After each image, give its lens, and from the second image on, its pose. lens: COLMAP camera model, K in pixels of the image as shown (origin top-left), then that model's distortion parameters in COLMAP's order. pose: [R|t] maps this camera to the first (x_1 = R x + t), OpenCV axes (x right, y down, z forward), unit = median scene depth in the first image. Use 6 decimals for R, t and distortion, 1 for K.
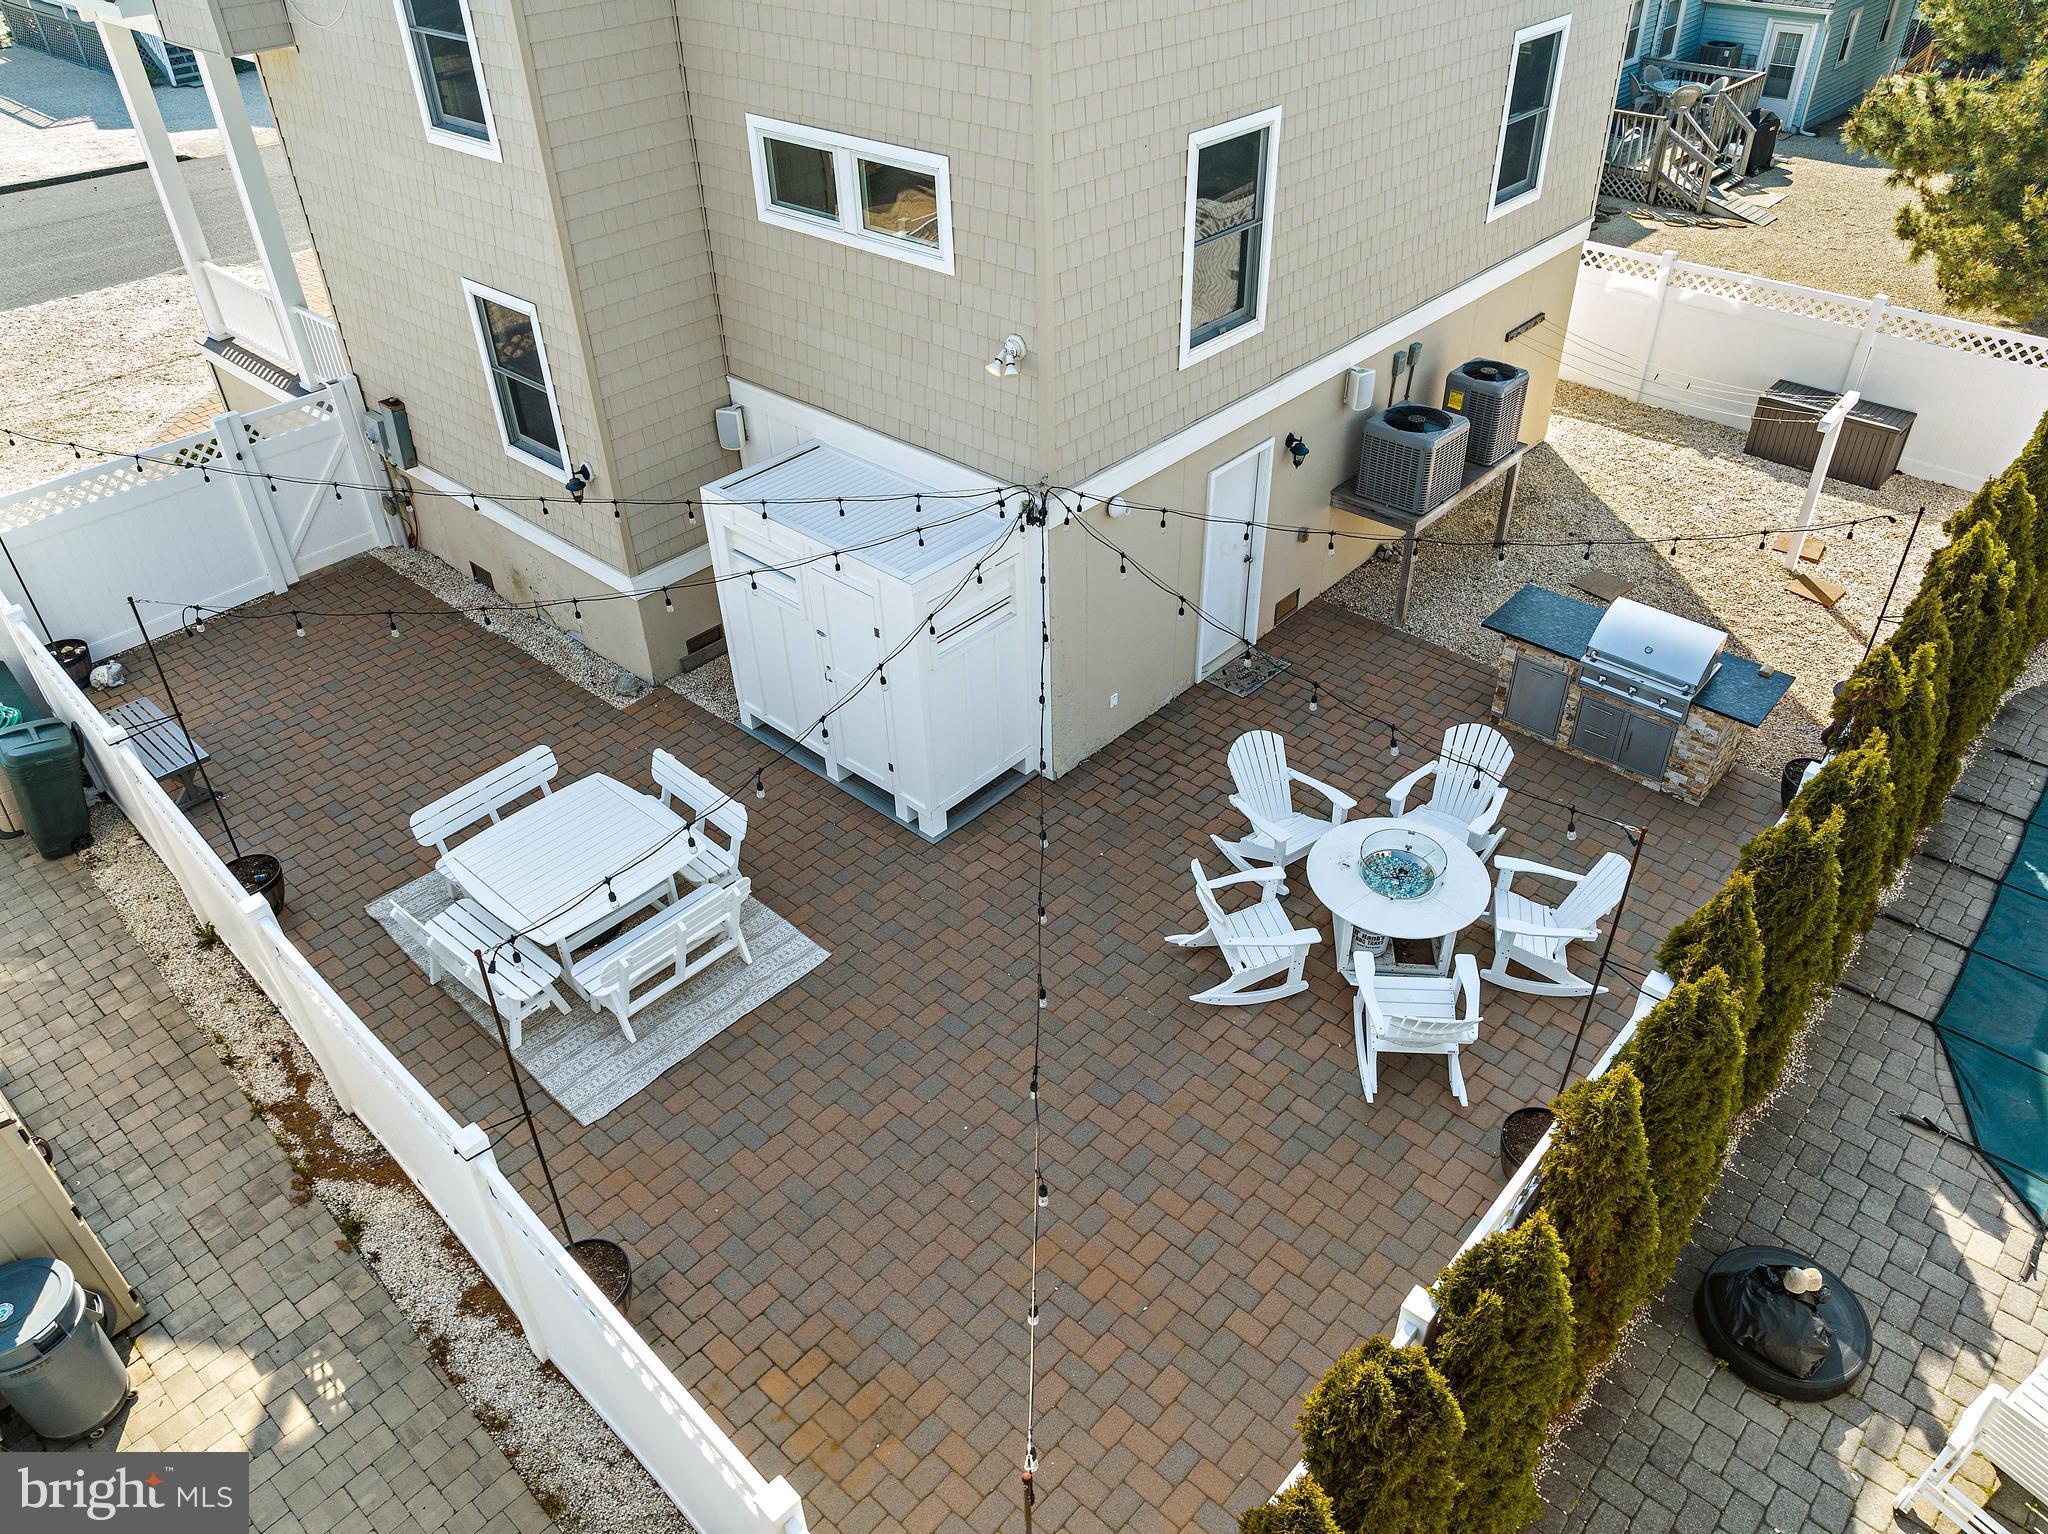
lens RADIAL K [[1456.1, 0, 1020.2], [0, 1456.1, 770.6], [0, 0, 1]] dist [-0.060551, 0.029053]
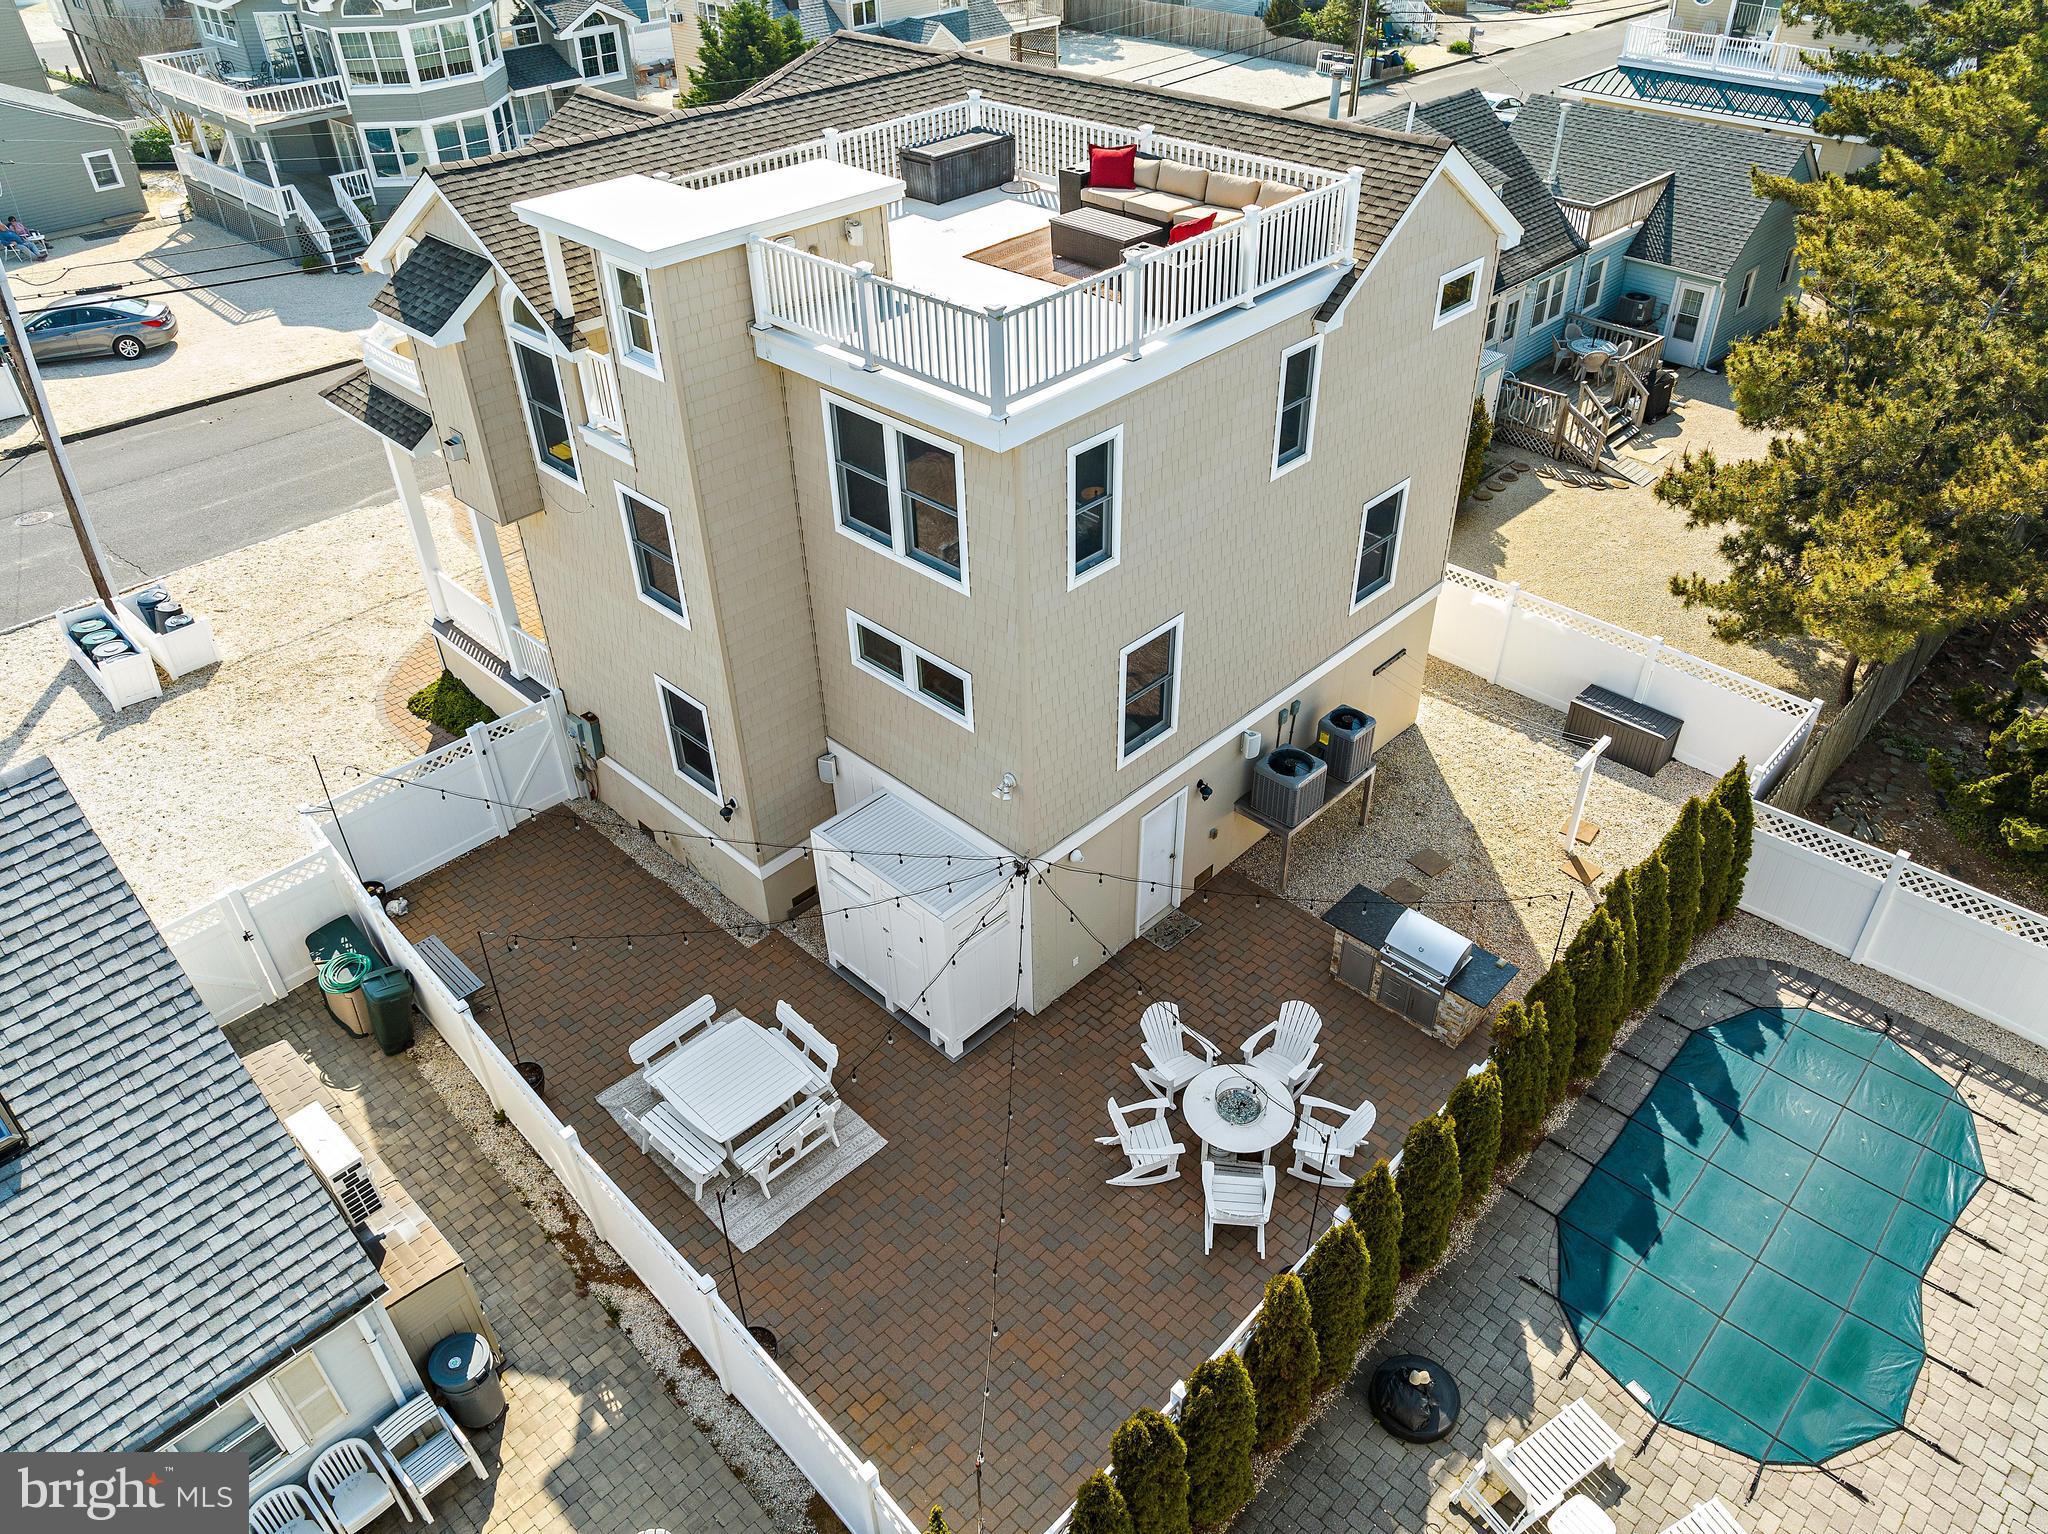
lens RADIAL K [[1456.1, 0, 1021.1], [0, 1456.1, 763.6], [0, 0, 1]] dist [-0.060551, 0.029053]
pose [[0.999378, 0.024852, -0.025007, 0.046606], [-0.024962, 0.999680, -0.004087, -0.287364], [0.024898, 0.004709, 0.999679, -0.601881]]
